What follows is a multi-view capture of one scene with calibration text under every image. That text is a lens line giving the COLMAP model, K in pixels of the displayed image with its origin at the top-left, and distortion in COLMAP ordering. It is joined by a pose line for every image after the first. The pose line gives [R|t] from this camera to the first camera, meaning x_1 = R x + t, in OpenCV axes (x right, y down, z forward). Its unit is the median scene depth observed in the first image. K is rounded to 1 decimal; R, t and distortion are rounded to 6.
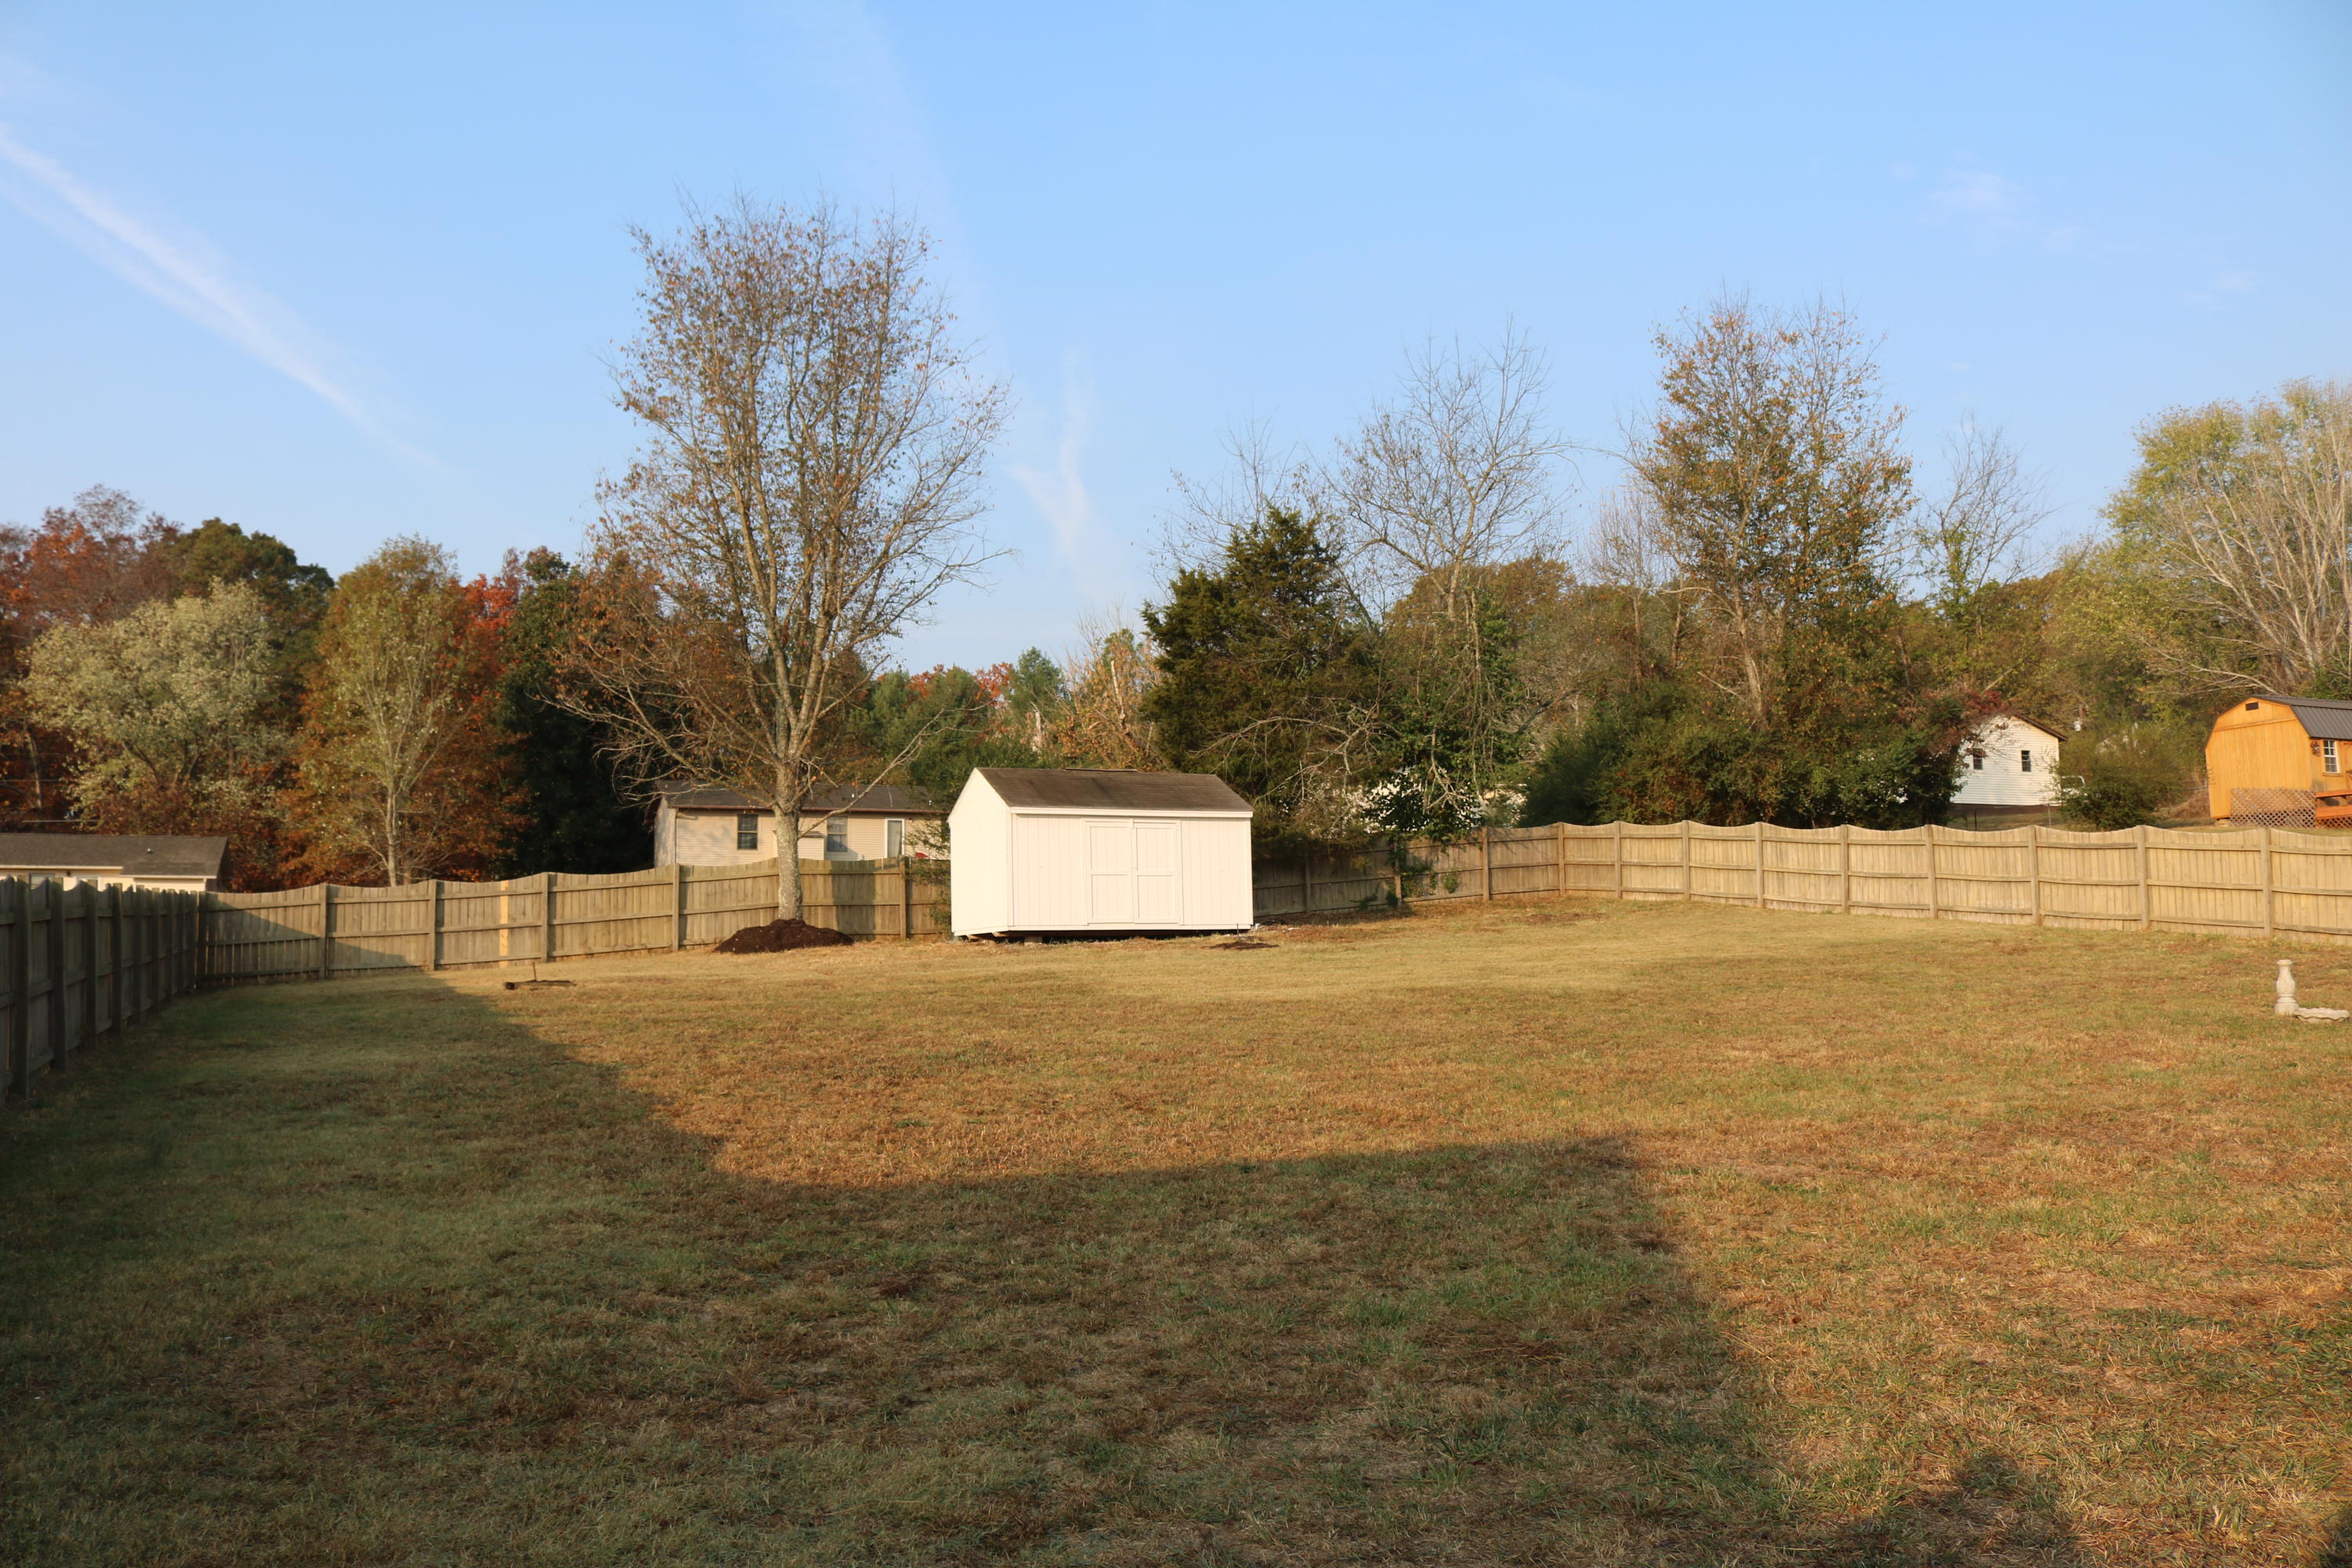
lens RADIAL K [[1954.7, 0, 1160.6], [0, 1954.7, 791.7], [0, 0, 1]] dist [-0.155832, 0.131692]
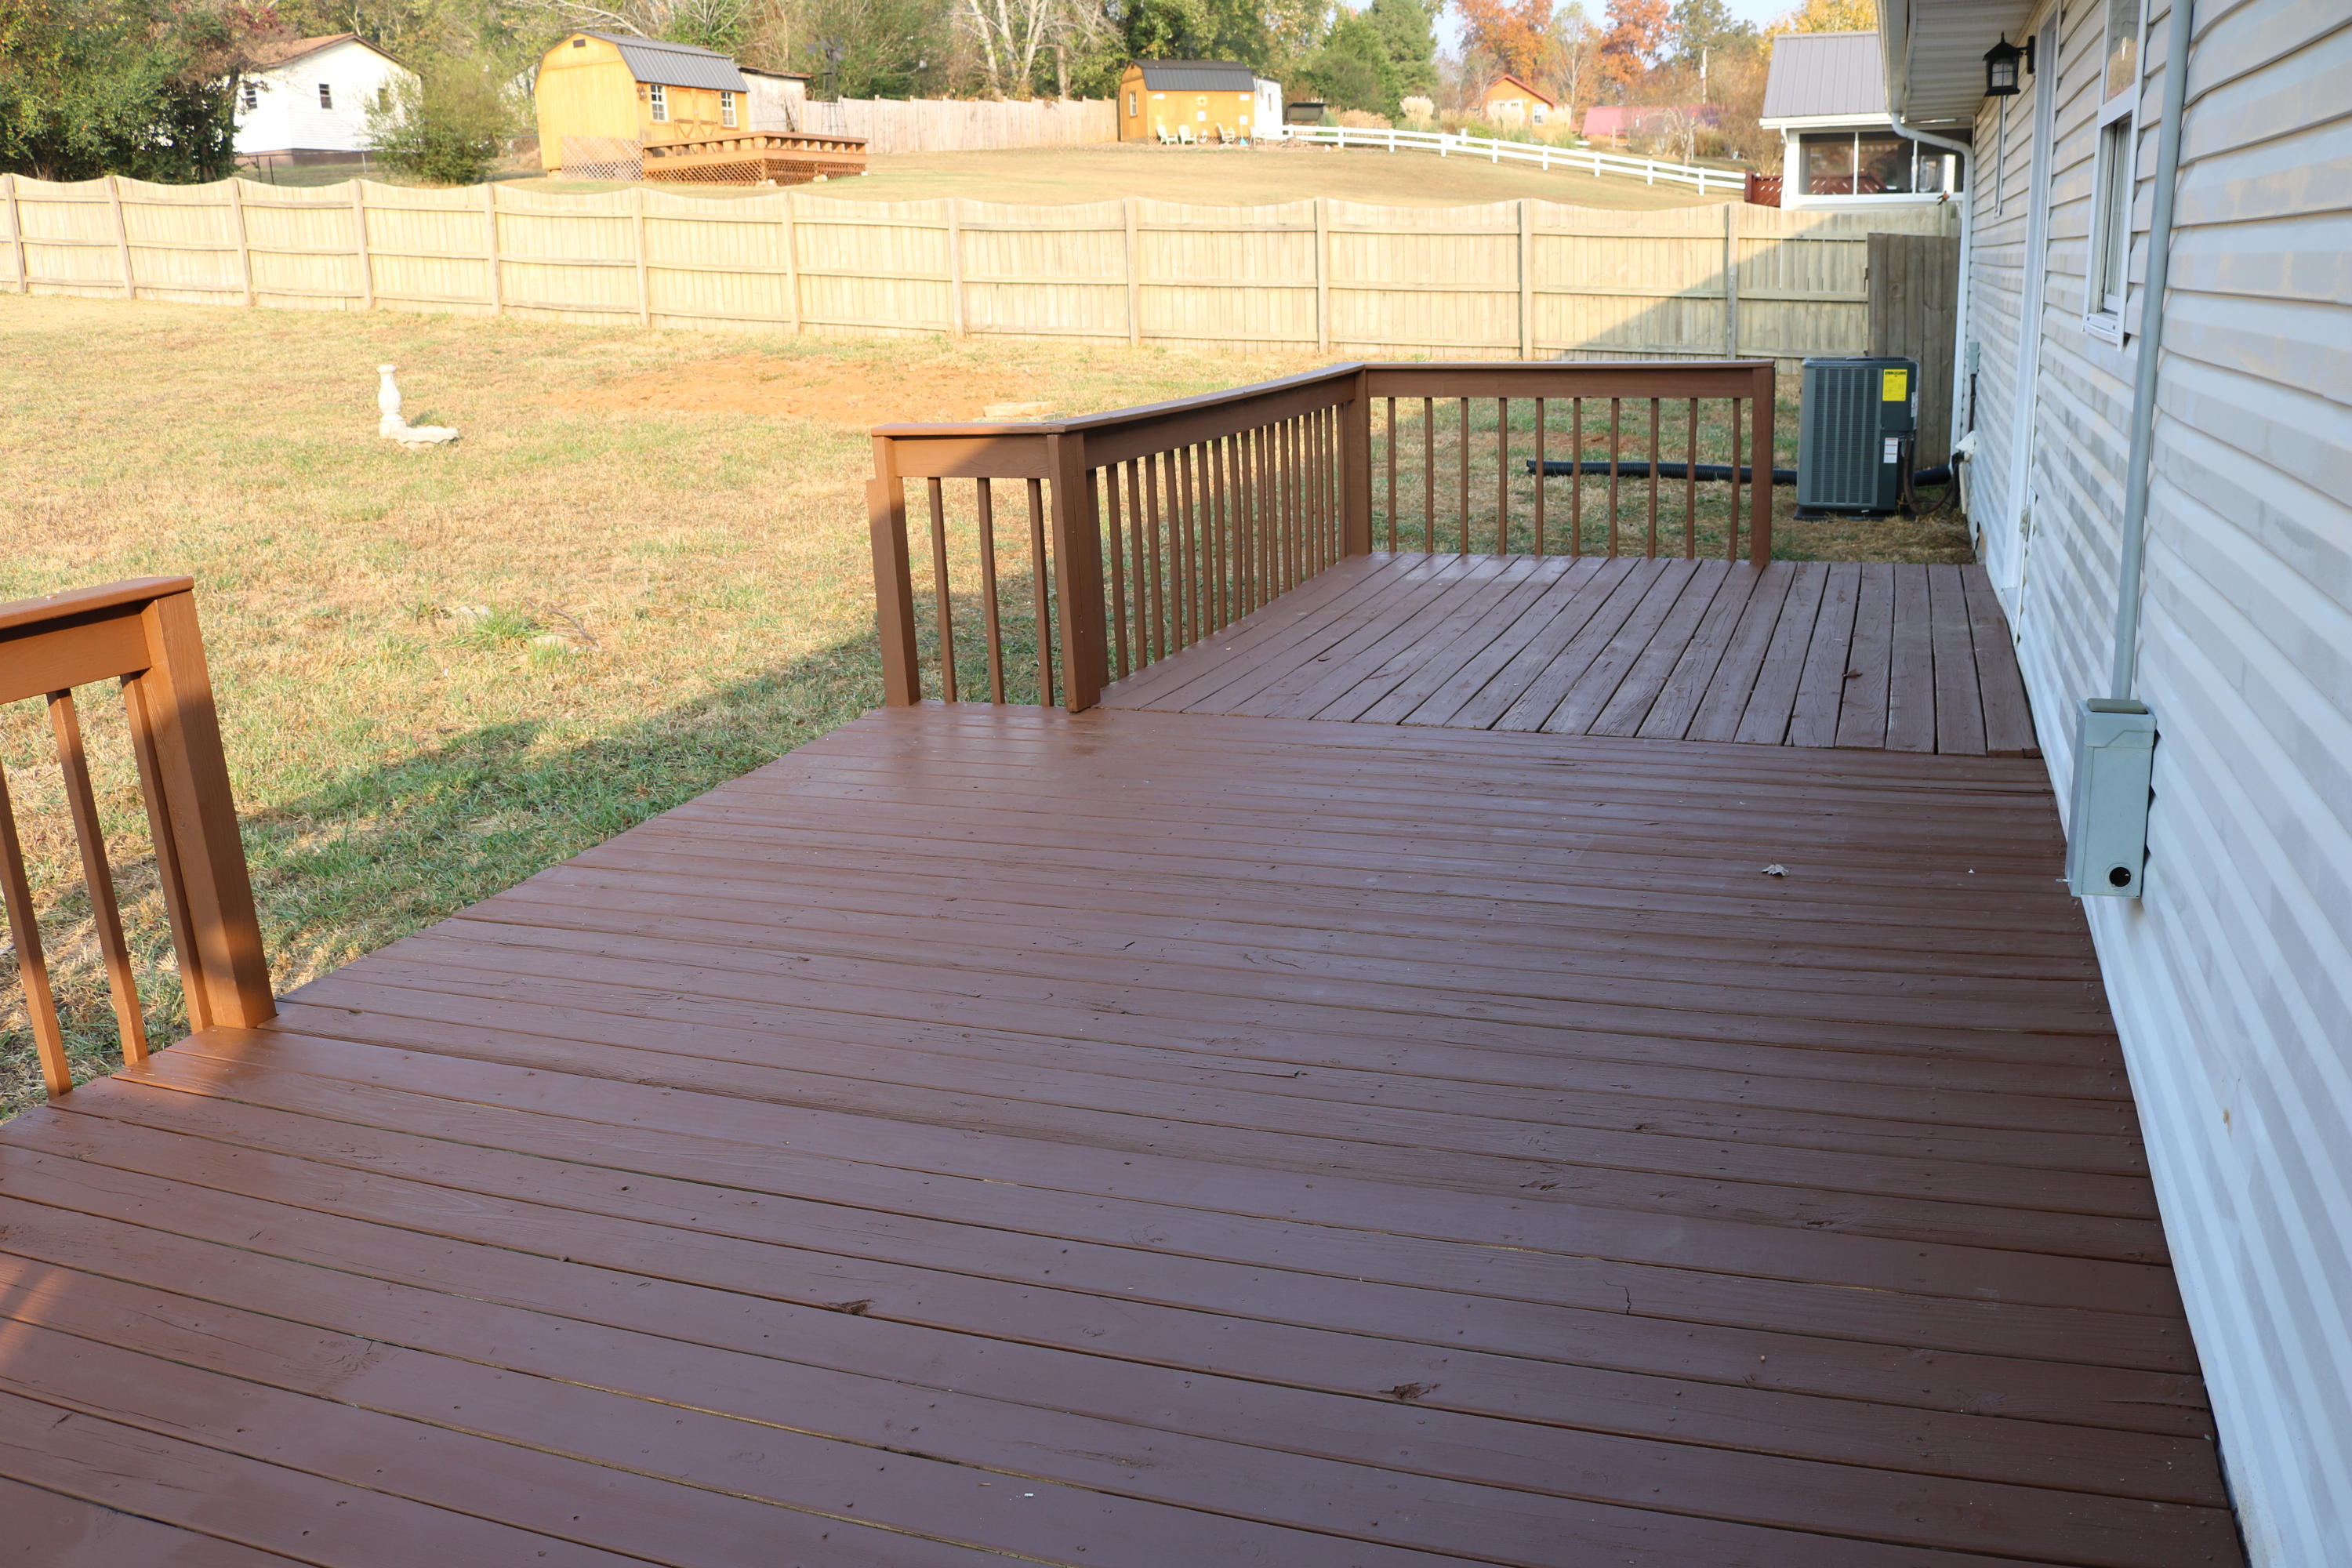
lens RADIAL K [[1954.7, 0, 1160.6], [0, 1954.7, 791.7], [0, 0, 1]] dist [-0.155832, 0.131692]
pose [[0.737094, -0.183681, 0.650349, 0.169718], [-0.040047, 0.948789, 0.313360, -0.000758], [-0.674602, -0.257021, 0.691991, 0.116026]]
